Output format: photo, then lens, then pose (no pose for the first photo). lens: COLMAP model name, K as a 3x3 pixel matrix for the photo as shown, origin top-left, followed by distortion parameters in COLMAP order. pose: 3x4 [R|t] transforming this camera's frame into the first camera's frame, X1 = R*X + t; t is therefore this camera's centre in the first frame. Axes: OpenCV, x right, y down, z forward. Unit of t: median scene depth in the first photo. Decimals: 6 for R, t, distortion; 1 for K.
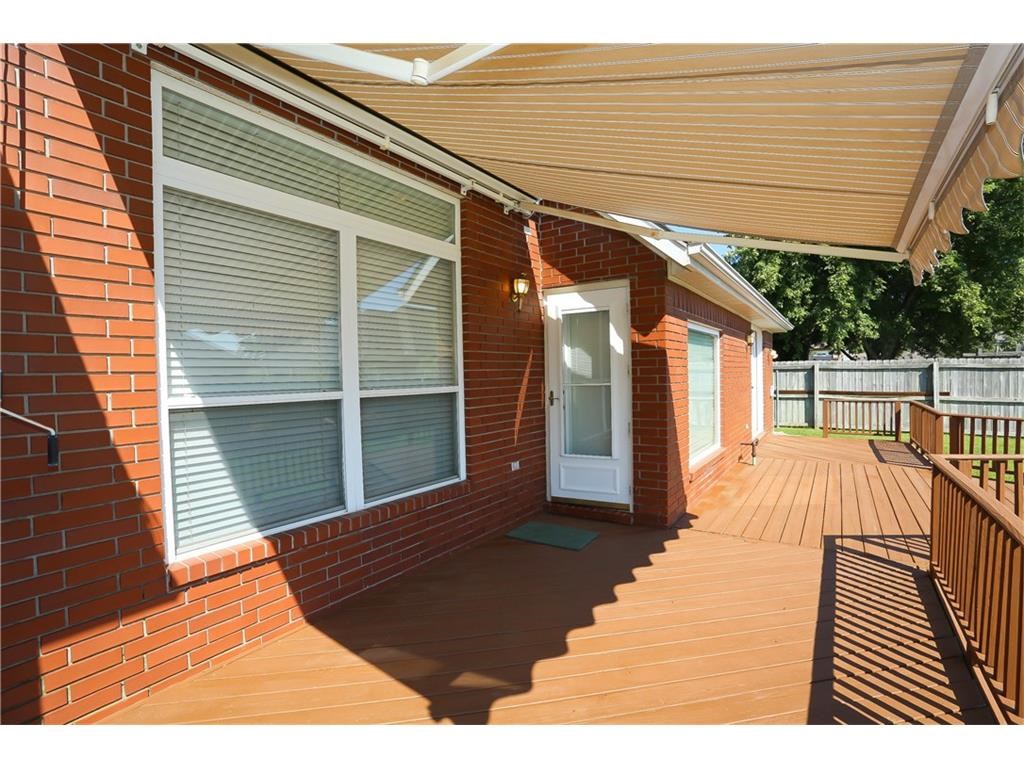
lens RADIAL K [[498.3, 0, 512.0], [0, 498.3, 384.0], [0, 0, 1]] dist [-0.065685, 0.029738]
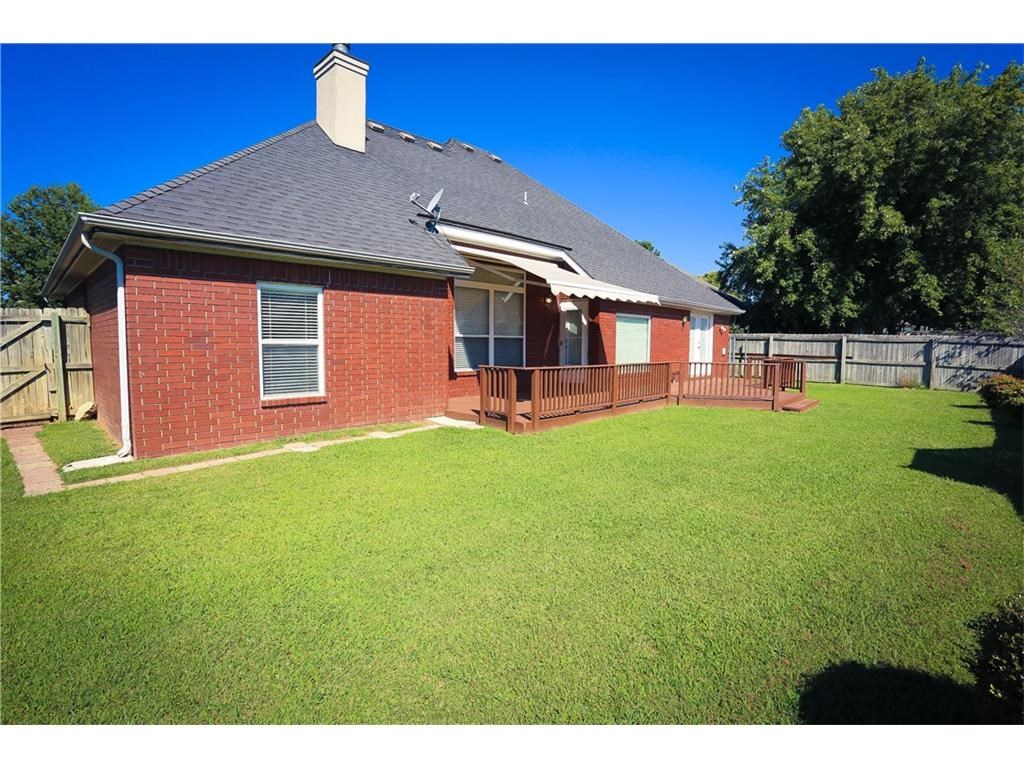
lens RADIAL K [[498.3, 0, 512.0], [0, 498.3, 384.0], [0, 0, 1]] dist [-0.065685, 0.029738]
pose [[0.985927, 0.039584, -0.162423, 0.114935], [-0.029275, 0.997431, 0.065379, 0.036013], [0.164593, -0.059704, 0.984553, -0.710273]]
